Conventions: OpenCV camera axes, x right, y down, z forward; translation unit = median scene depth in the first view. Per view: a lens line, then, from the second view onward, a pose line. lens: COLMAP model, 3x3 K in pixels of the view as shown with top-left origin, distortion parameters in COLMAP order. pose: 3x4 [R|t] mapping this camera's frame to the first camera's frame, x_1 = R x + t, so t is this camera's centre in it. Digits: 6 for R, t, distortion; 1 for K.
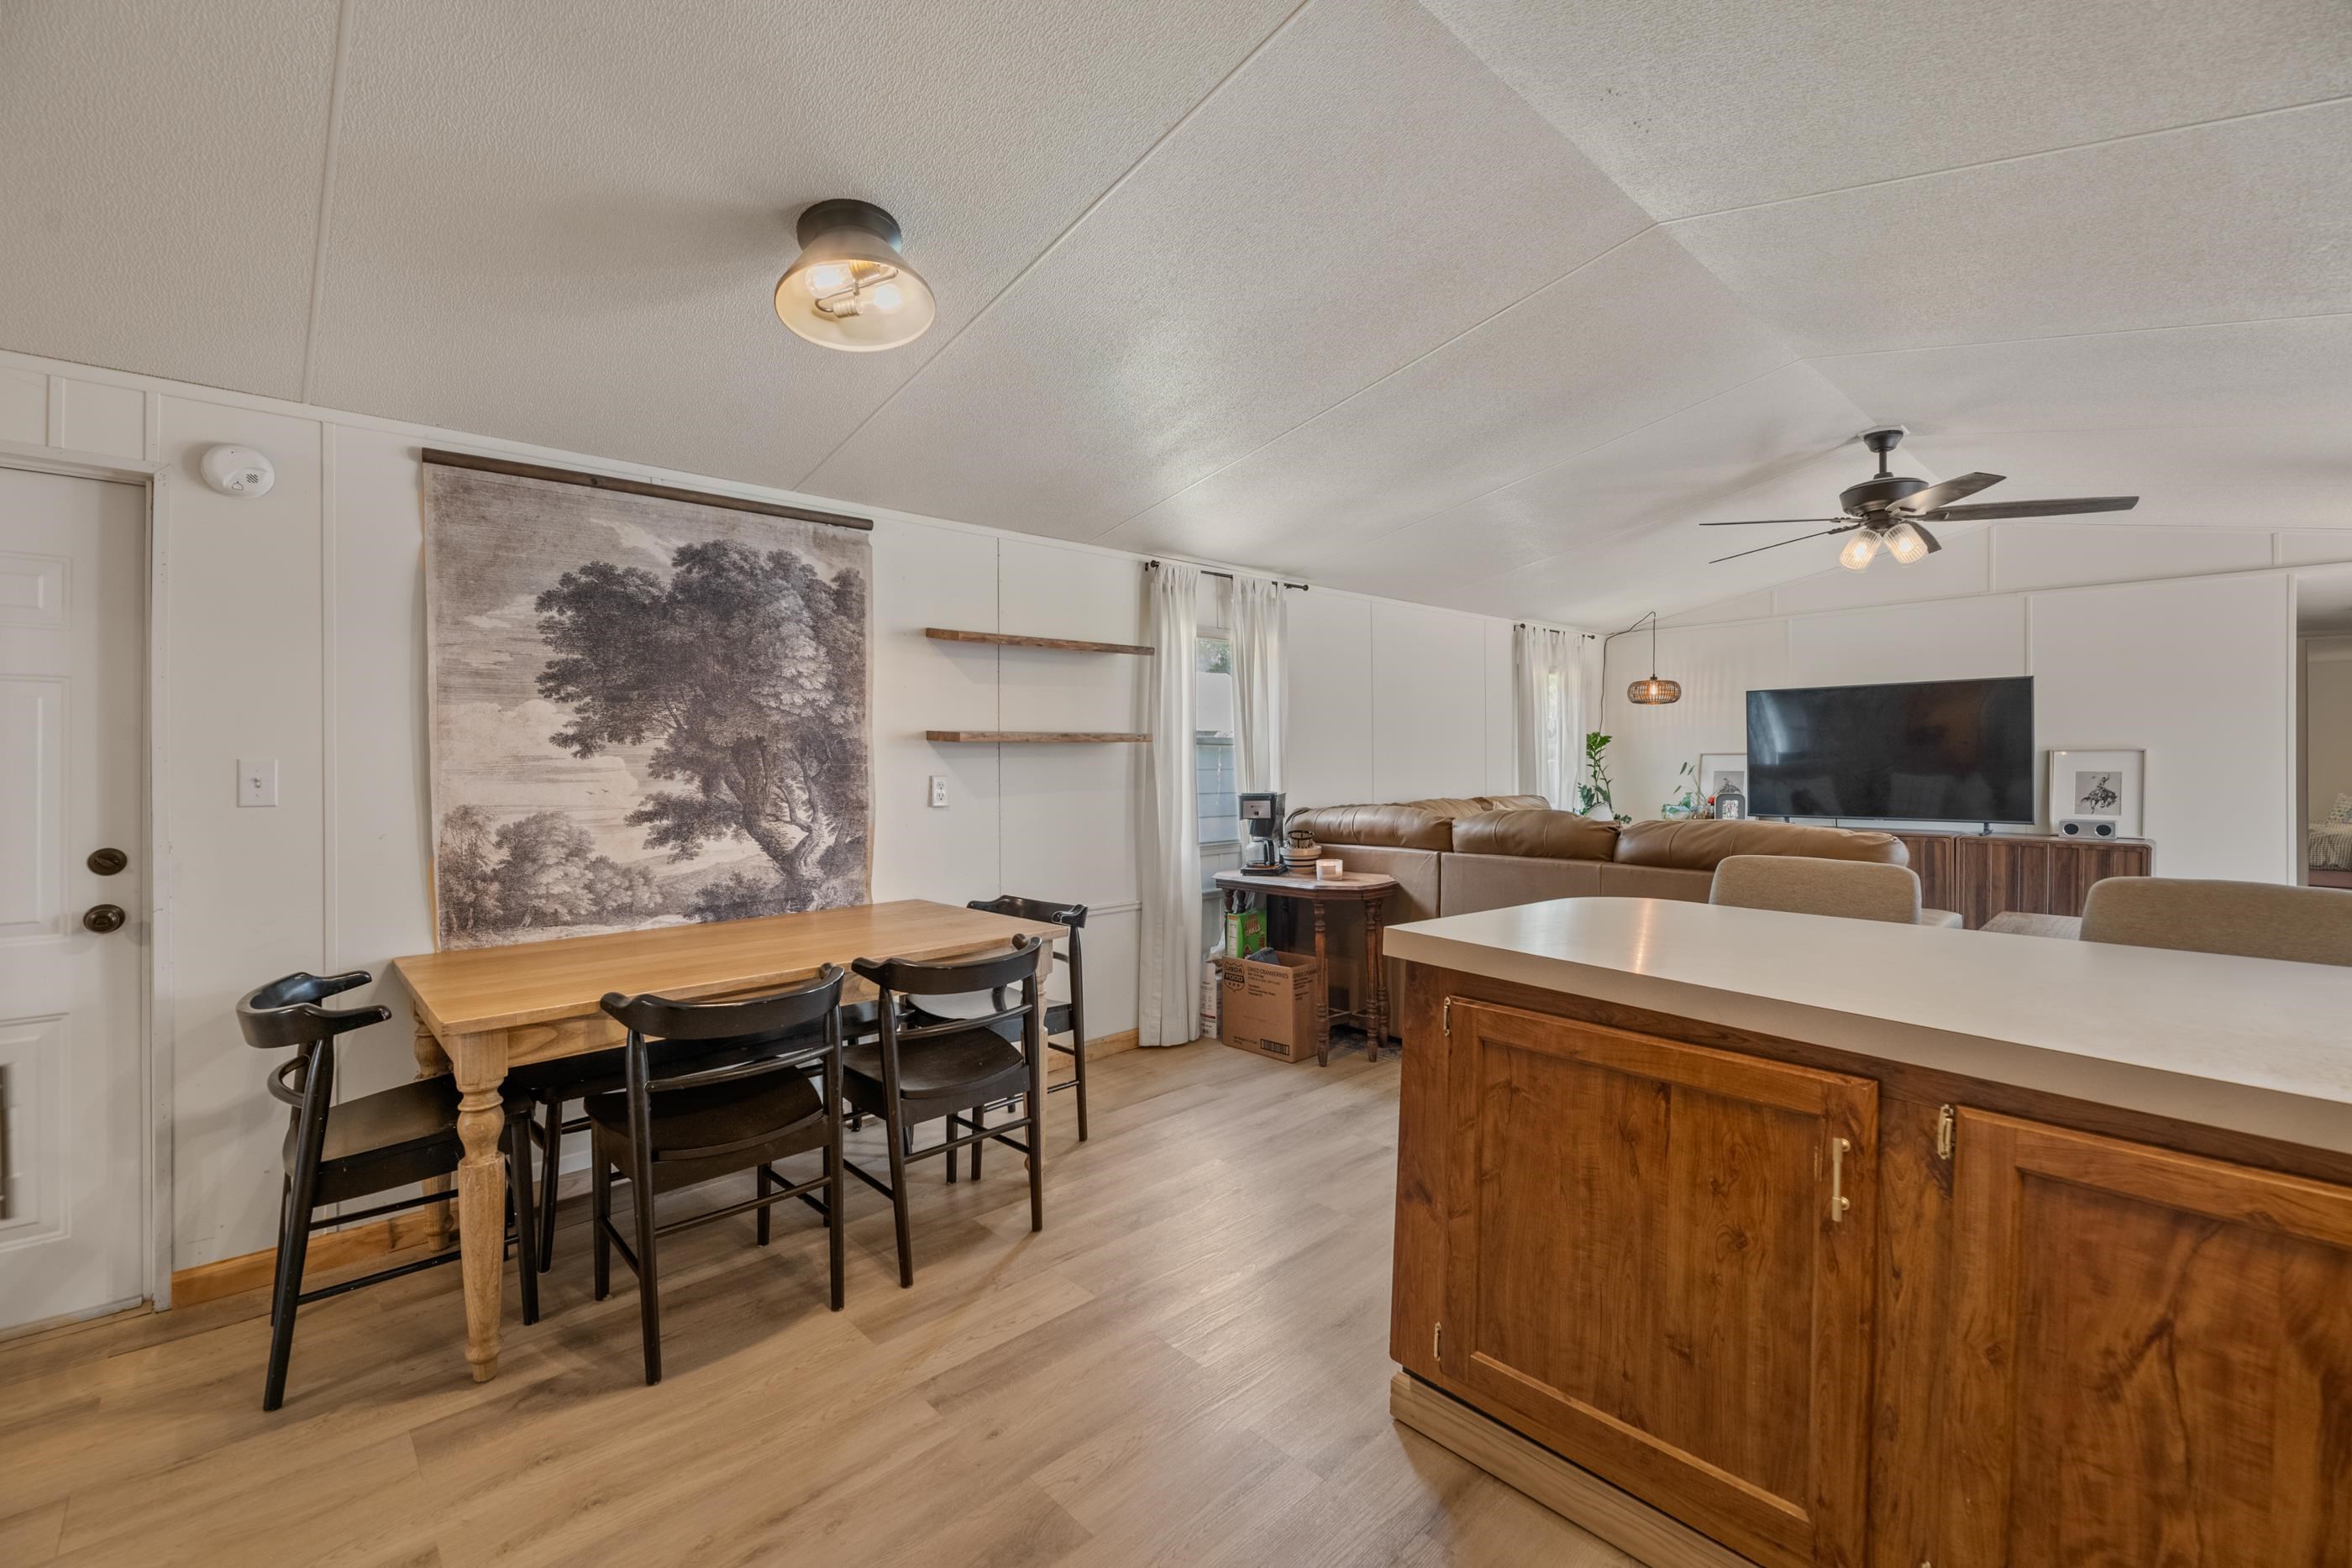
lens RADIAL K [[991.9, 0, 1174.7], [0, 991.9, 766.7], [0, 0, 1]] dist [-0.002812, -0.000954]
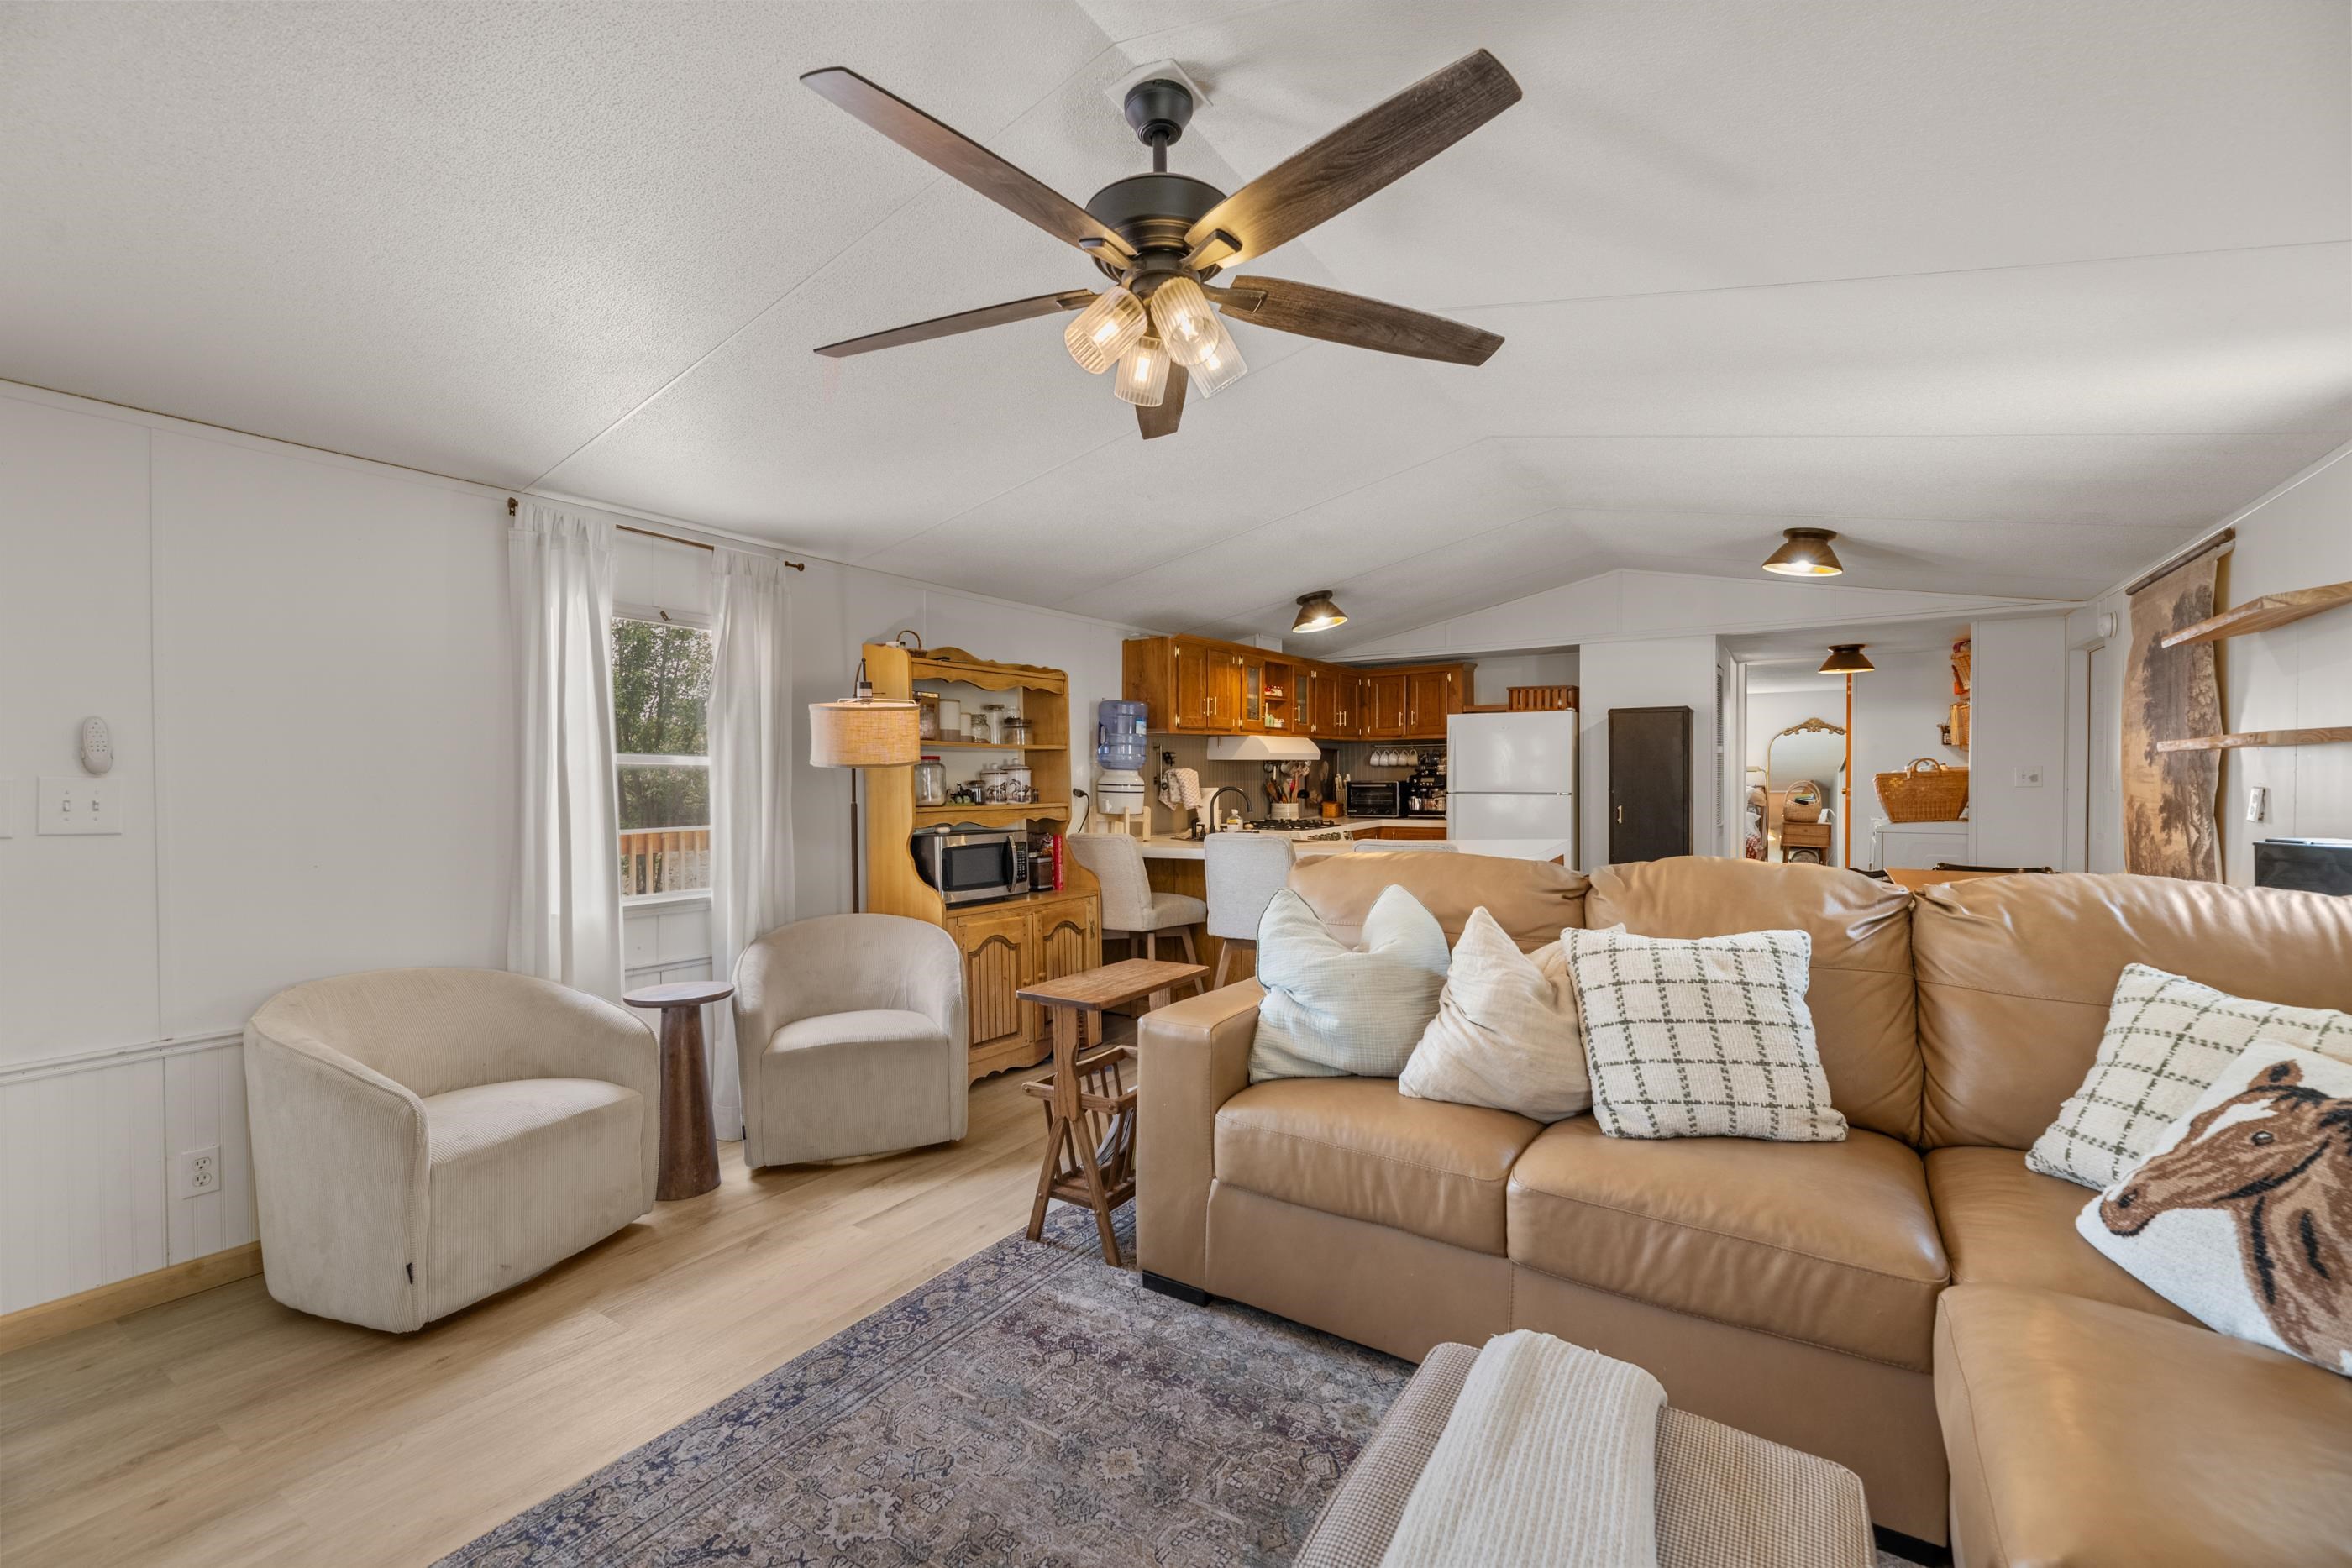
lens RADIAL K [[985.3, 0, 1175.1], [0, 985.3, 786.2], [0, 0, 1]] dist [-0.001070, -0.000474]
pose [[-0.970254, 0.015367, -0.241602, 1.086720], [0.010574, 0.999721, 0.021119, -0.024696], [0.241859, 0.017936, -0.970146, 1.927914]]
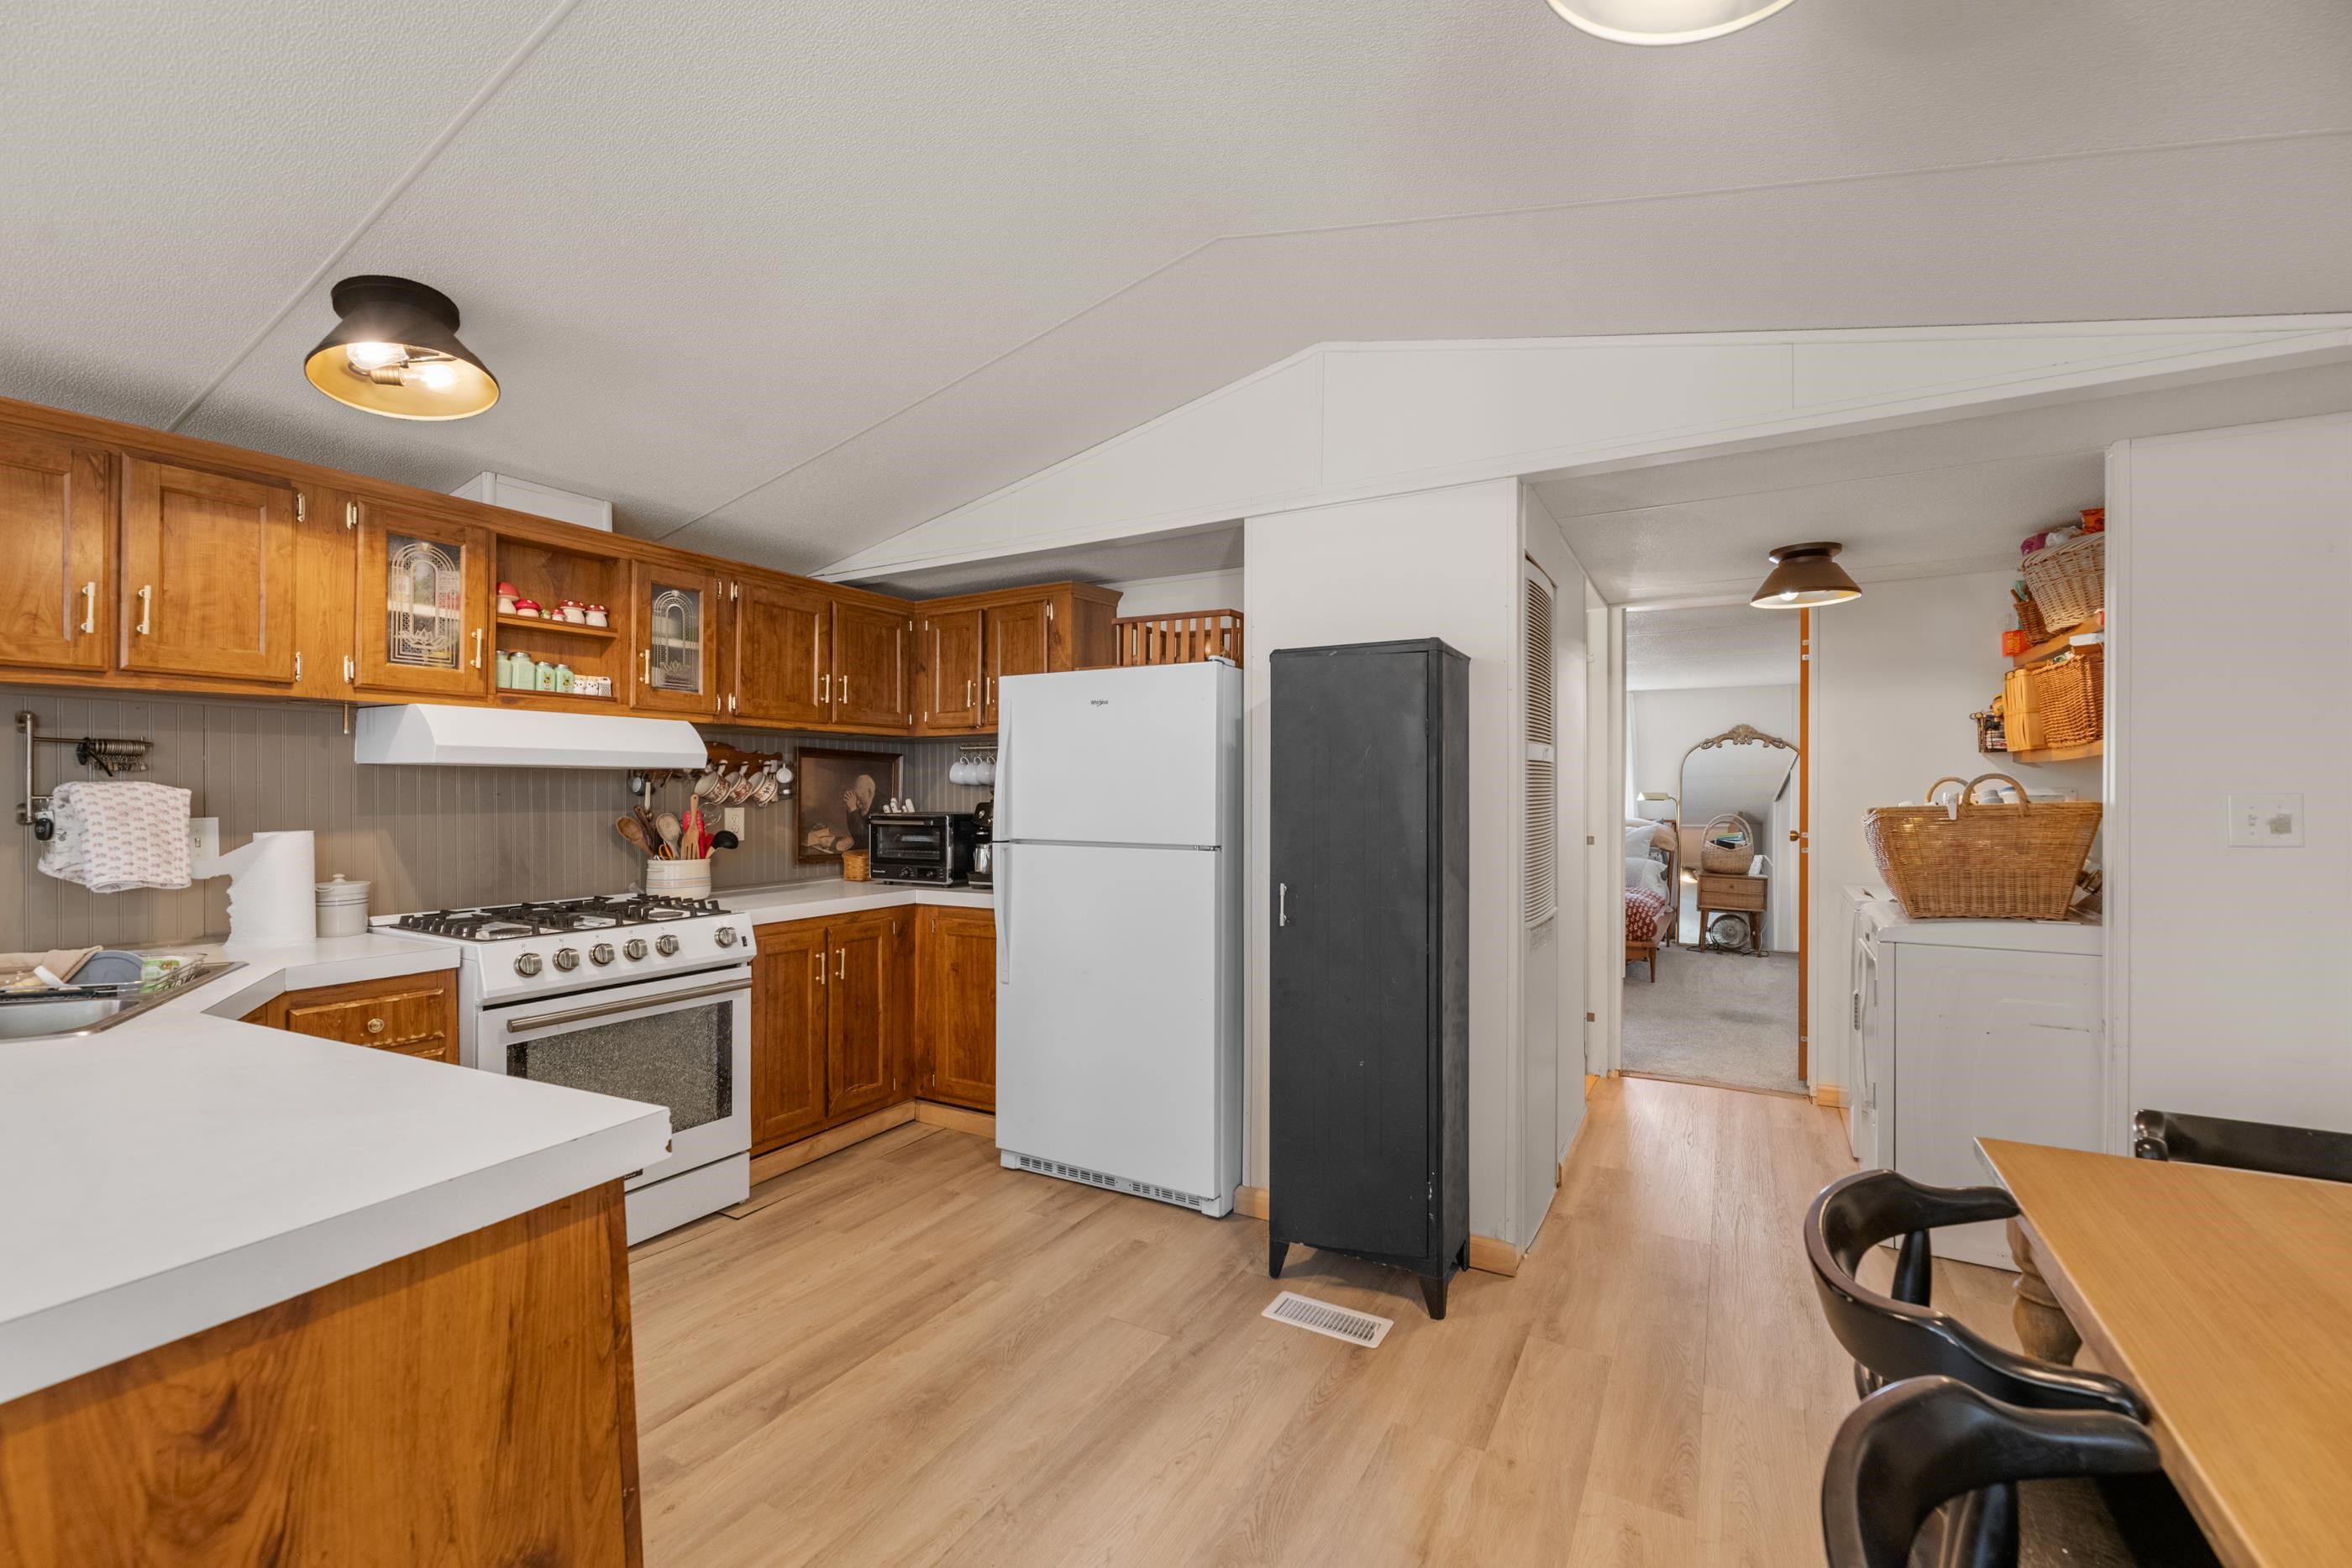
lens RADIAL K [[986.4, 0, 1176.2], [0, 986.4, 792.6], [0, 0, 1]] dist [-0.001529, -0.000392]
pose [[-0.955946, 0.003211, -0.293526, 0.057982], [0.001916, 0.999987, 0.004700, -0.012413], [0.293538, 0.003930, -0.955939, 0.967835]]
